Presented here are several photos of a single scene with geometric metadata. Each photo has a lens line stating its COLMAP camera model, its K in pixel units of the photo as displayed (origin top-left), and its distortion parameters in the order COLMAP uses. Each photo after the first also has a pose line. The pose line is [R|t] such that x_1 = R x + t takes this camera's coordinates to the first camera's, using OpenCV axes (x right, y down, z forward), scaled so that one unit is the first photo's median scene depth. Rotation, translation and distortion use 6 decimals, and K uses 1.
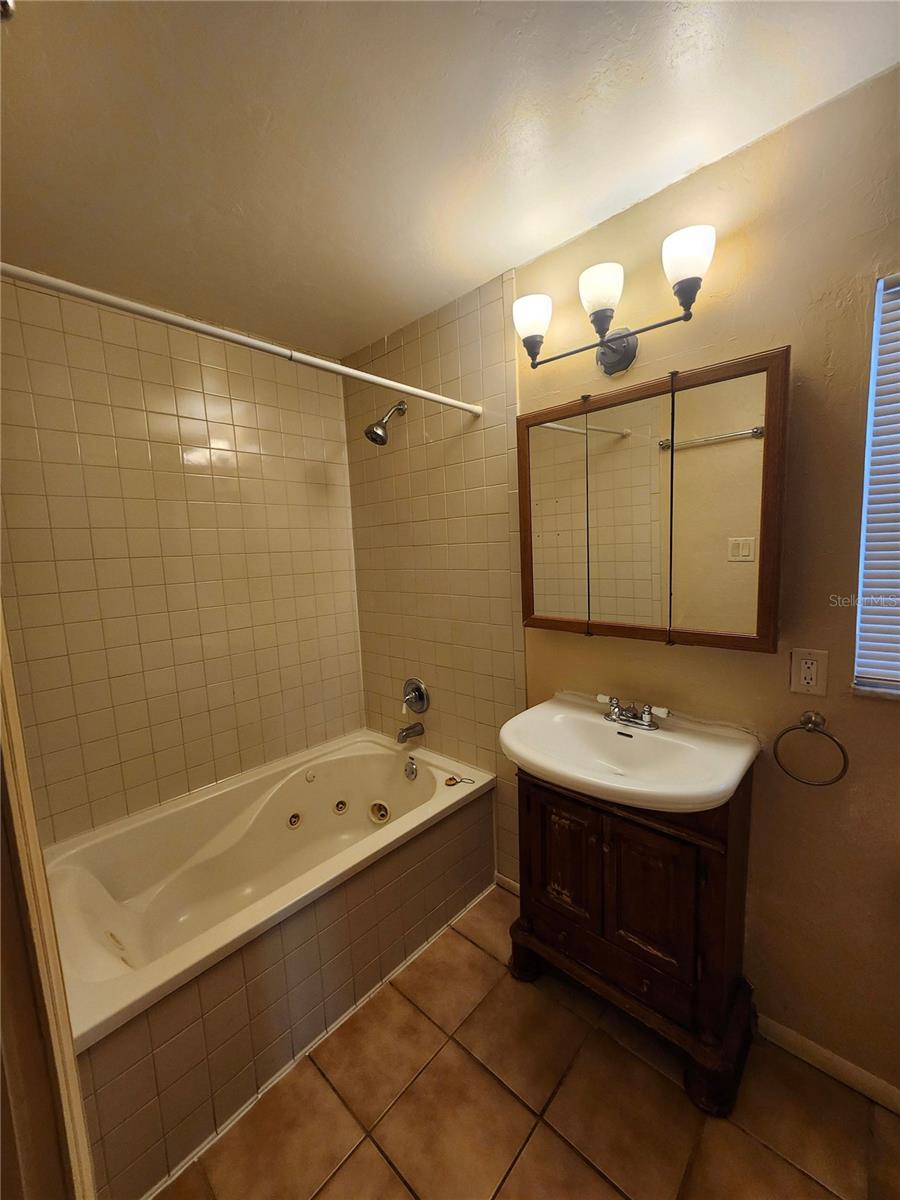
lens RADIAL K [[470.0, 0, 445.5], [0, 470.0, 600.4], [0, 0, 1]] dist [0.001026, 0.000041]
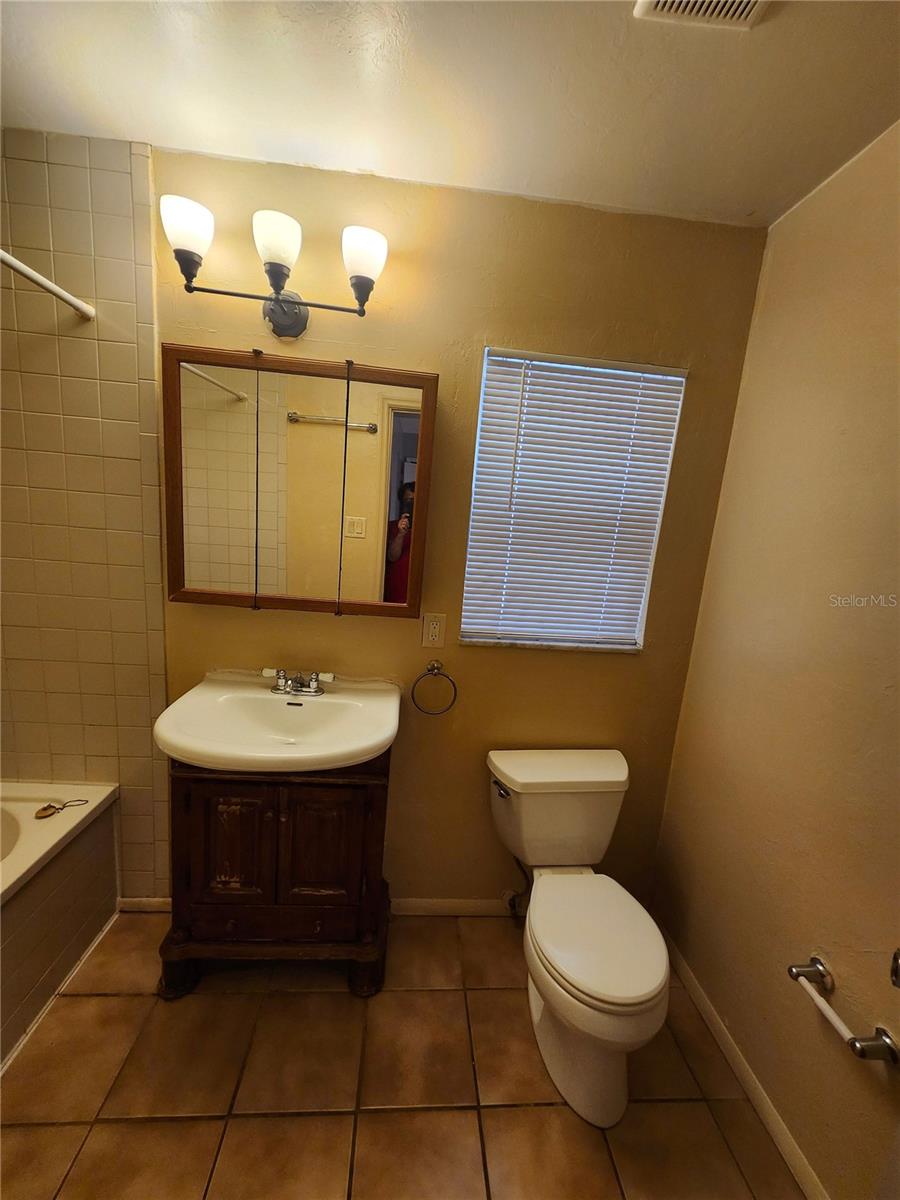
lens RADIAL K [[470.0, 0, 445.5], [0, 470.0, 600.4], [0, 0, 1]] dist [0.001026, 0.000041]
pose [[0.673676, -0.029601, 0.738434, -0.149760], [-0.024284, 0.997771, 0.062151, -0.013270], [-0.738628, -0.059802, 0.671456, 0.080981]]
